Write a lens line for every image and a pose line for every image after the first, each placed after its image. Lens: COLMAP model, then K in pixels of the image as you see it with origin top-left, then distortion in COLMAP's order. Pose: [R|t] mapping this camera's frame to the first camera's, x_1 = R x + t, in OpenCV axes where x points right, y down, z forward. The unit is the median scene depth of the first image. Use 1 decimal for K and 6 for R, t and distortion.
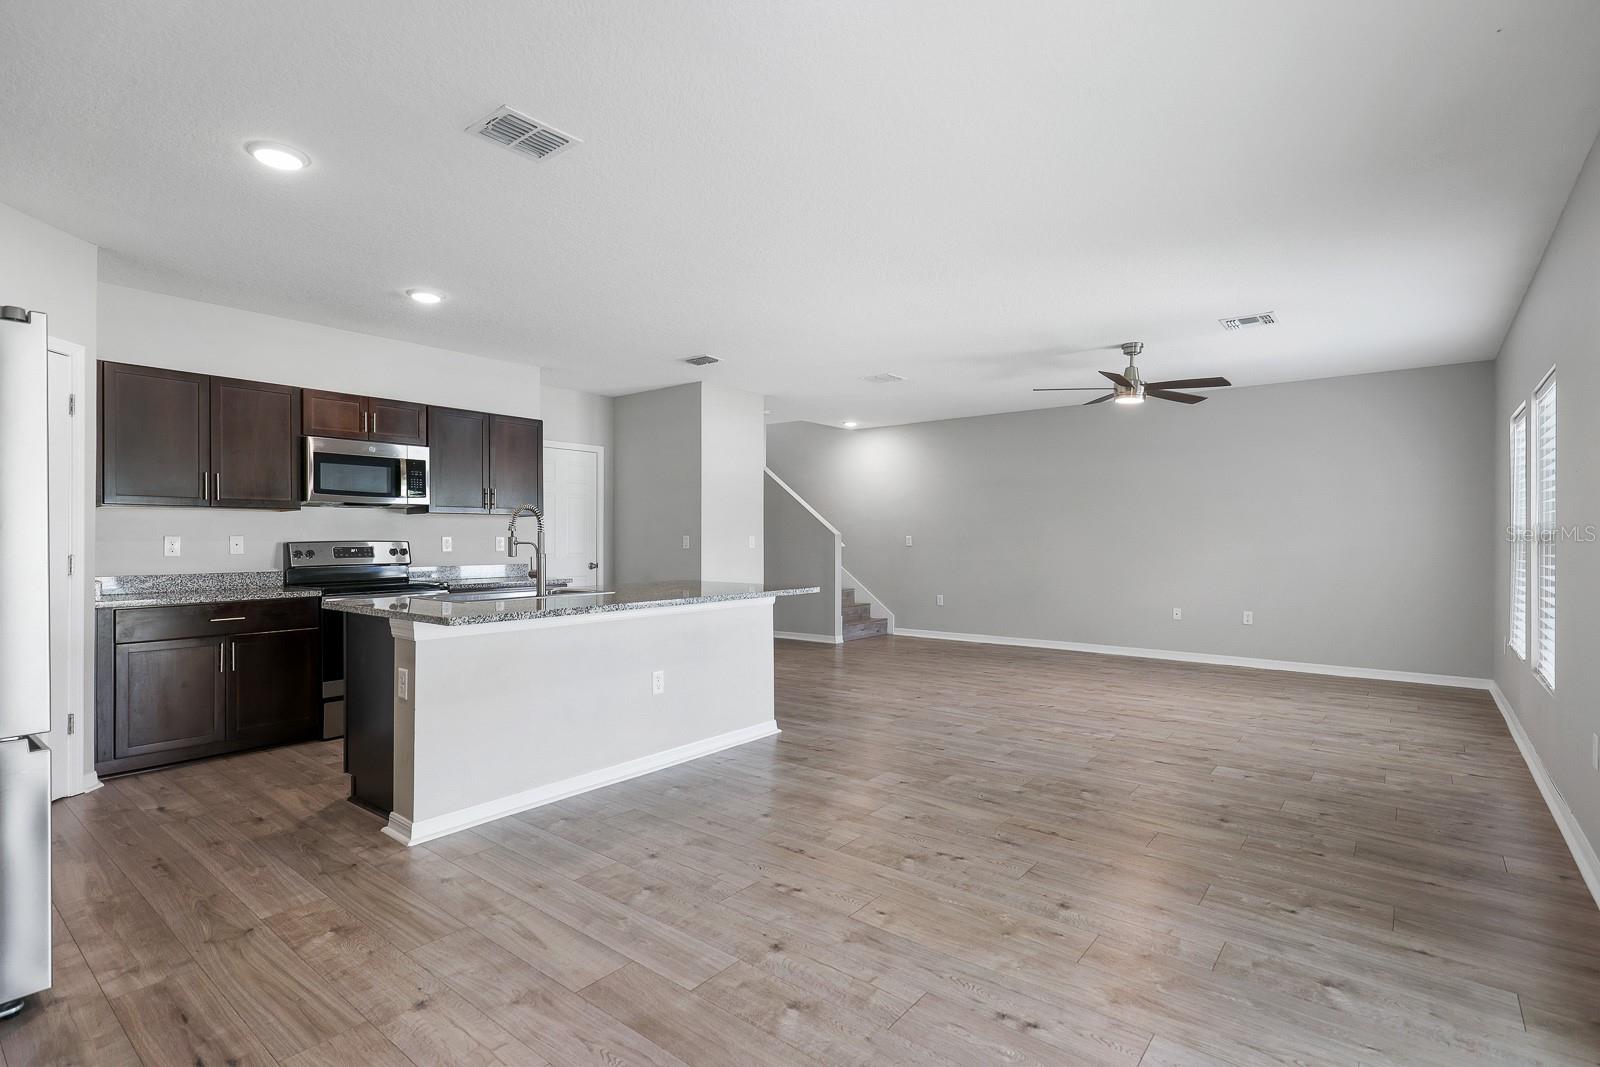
lens RADIAL K [[758.2, 0, 805.7], [0, 758.2, 538.4], [0, 0, 1]] dist [0.000746, -0.000526]
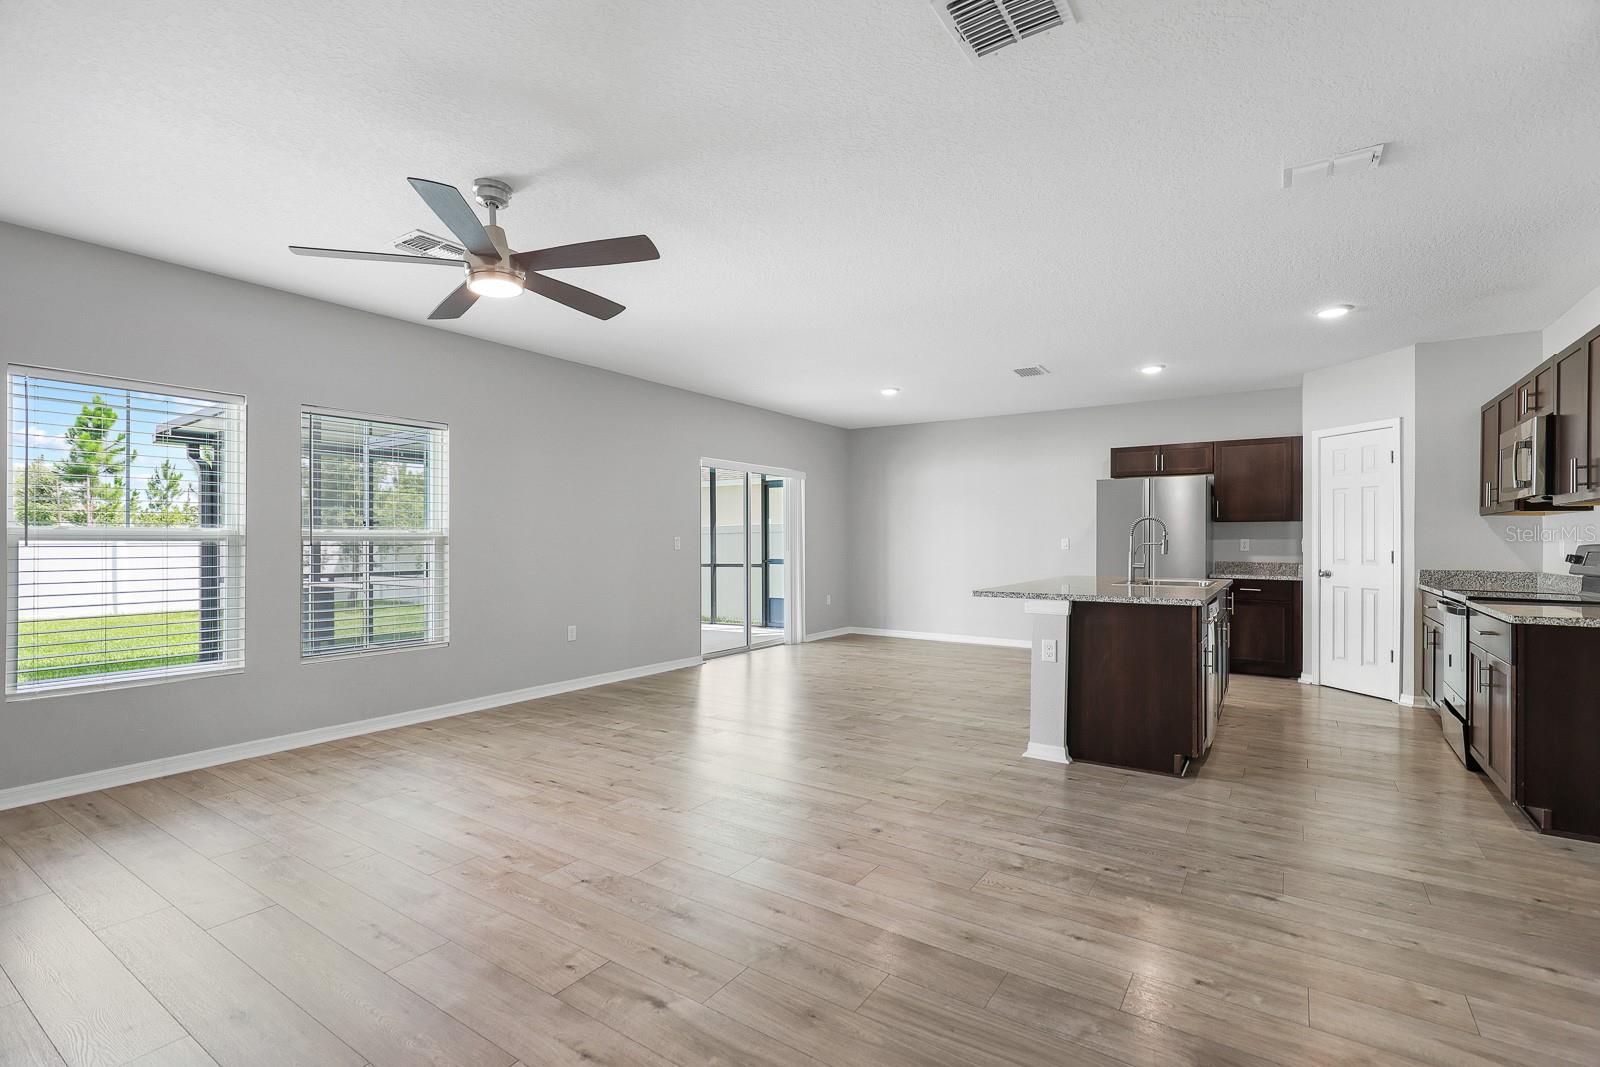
lens RADIAL K [[730.7, 0, 804.8], [0, 730.7, 534.7], [0, 0, 1]] dist [0.003312, 0.000511]
pose [[-0.996630, -0.000785, -0.082025, 0.341702], [-0.000165, 0.999971, -0.007570, -0.000267], [0.082028, -0.007531, -0.996602, 2.129578]]
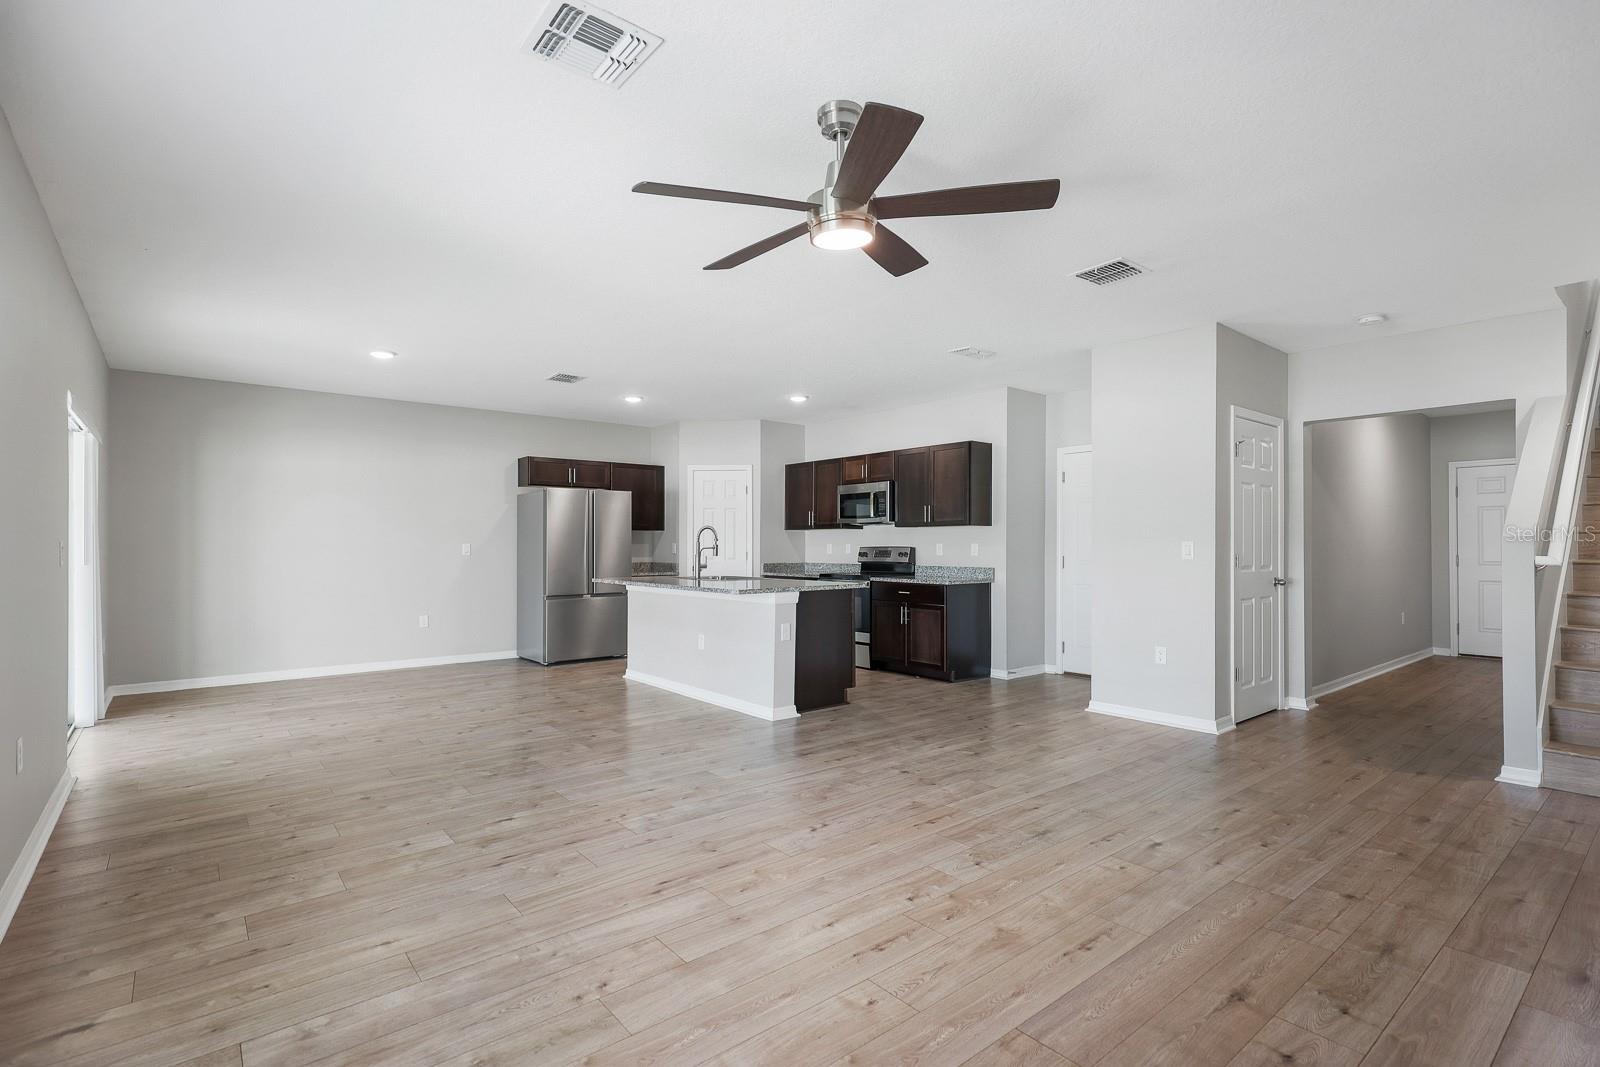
lens RADIAL K [[758.2, 0, 805.7], [0, 758.2, 538.4], [0, 0, 1]] dist [0.000746, -0.000526]
pose [[-0.205014, -0.007400, -0.978731, 1.197911], [0.001042, 0.999969, -0.007779, -0.001945], [0.978758, -0.002615, -0.205000, 1.473748]]
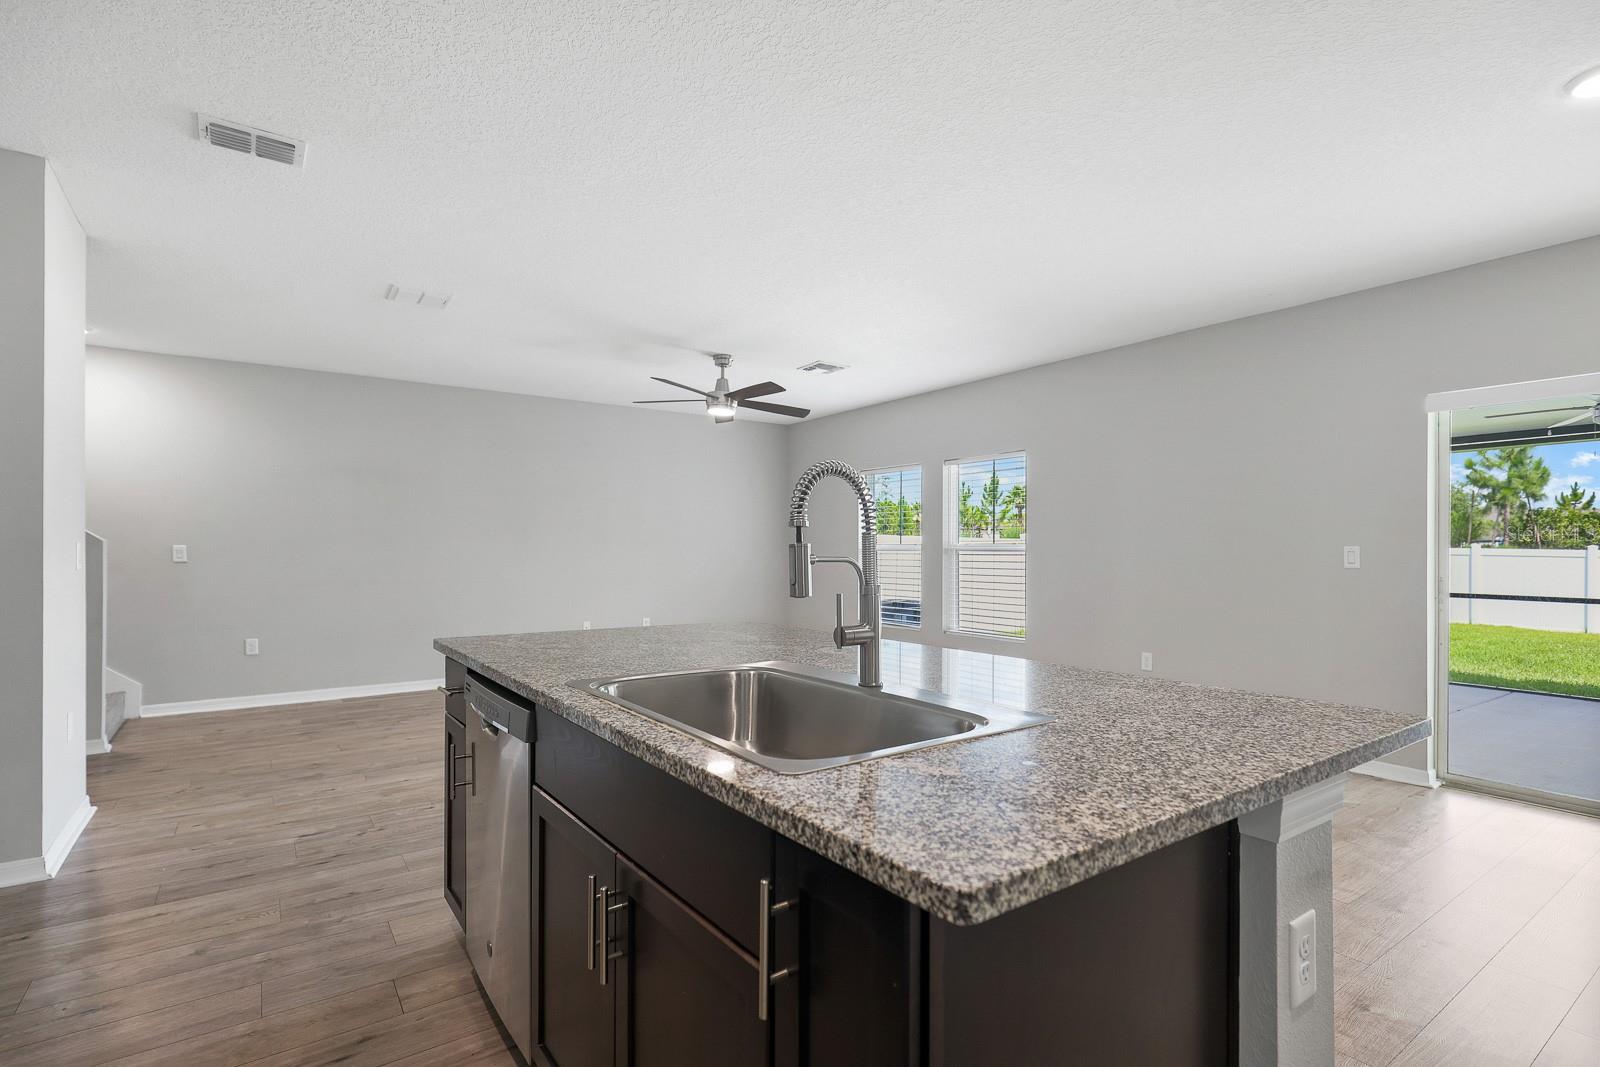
lens RADIAL K [[771.0, 0, 805.7], [0, 771.0, 536.5], [0, 0, 1]] dist [-0.000980, 0.000056]
pose [[0.274829, 0.016591, 0.961350, -0.713281], [-0.002142, 0.999859, -0.016643, -0.001374], [-0.961491, 0.002515, 0.274826, 0.845021]]
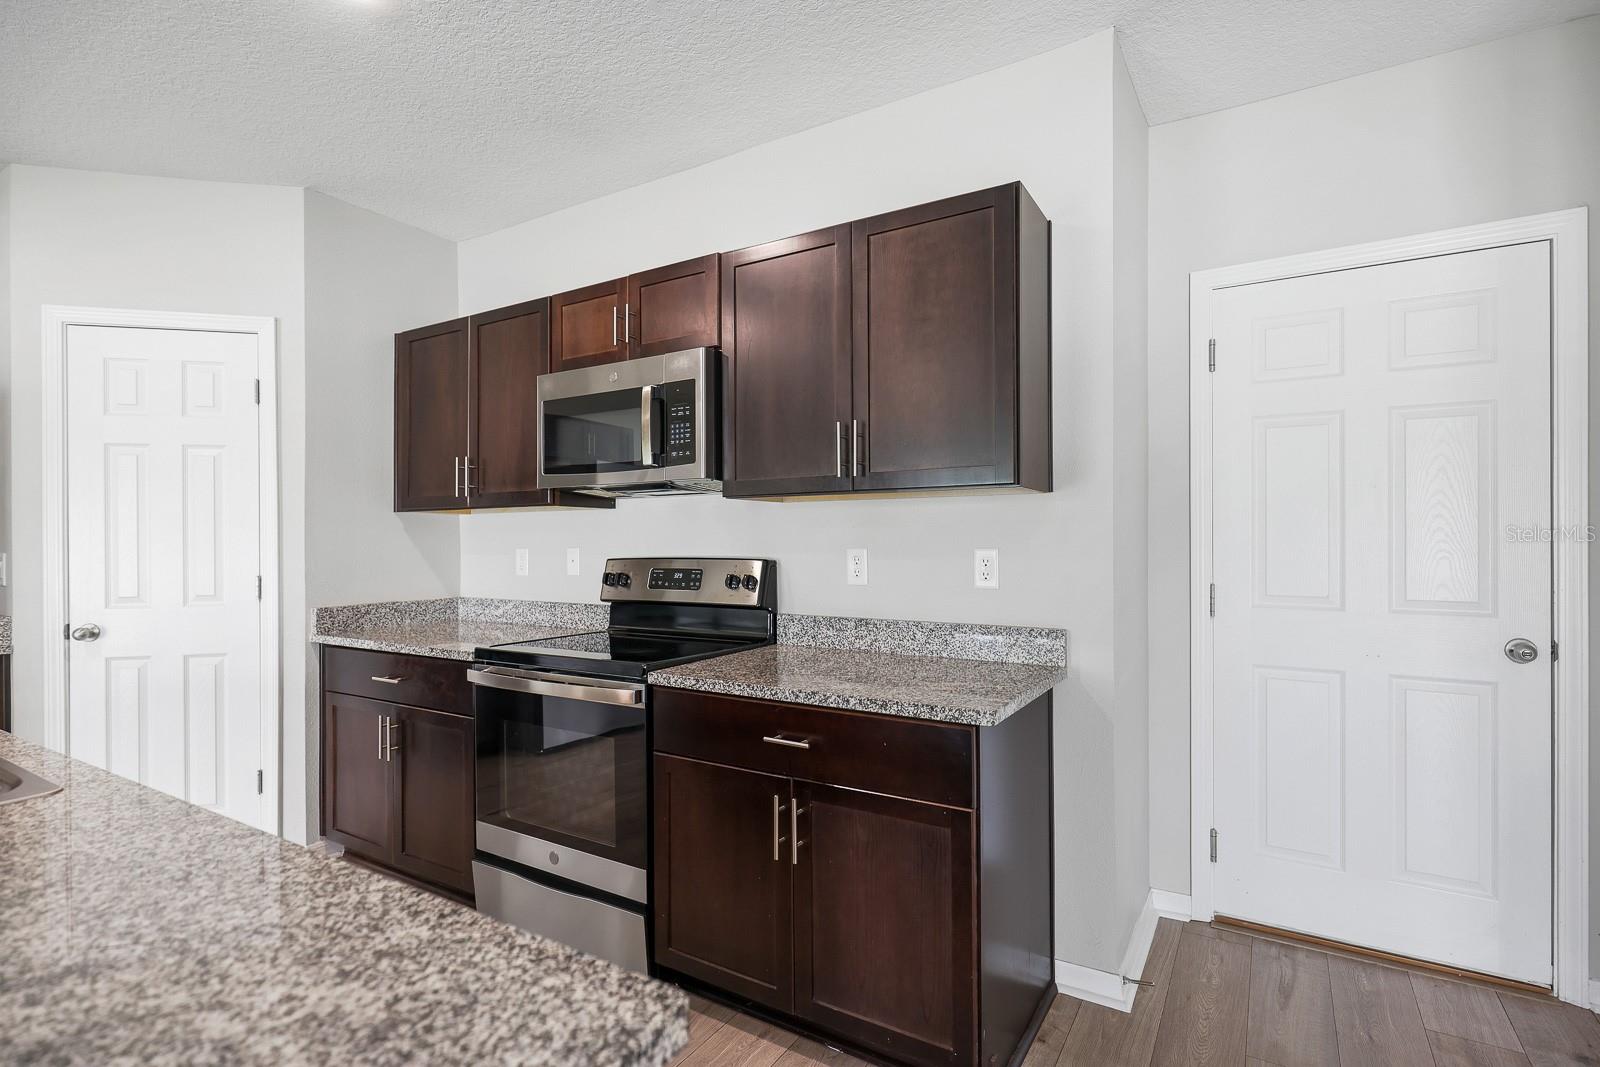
lens RADIAL K [[771.0, 0, 805.7], [0, 771.0, 536.5], [0, 0, 1]] dist [-0.000980, 0.000056]
pose [[0.122637, -0.000640, -0.992451, -0.062688], [0.007956, 0.999968, 0.000338, -0.013780], [0.992420, -0.007938, 0.122638, 1.298523]]
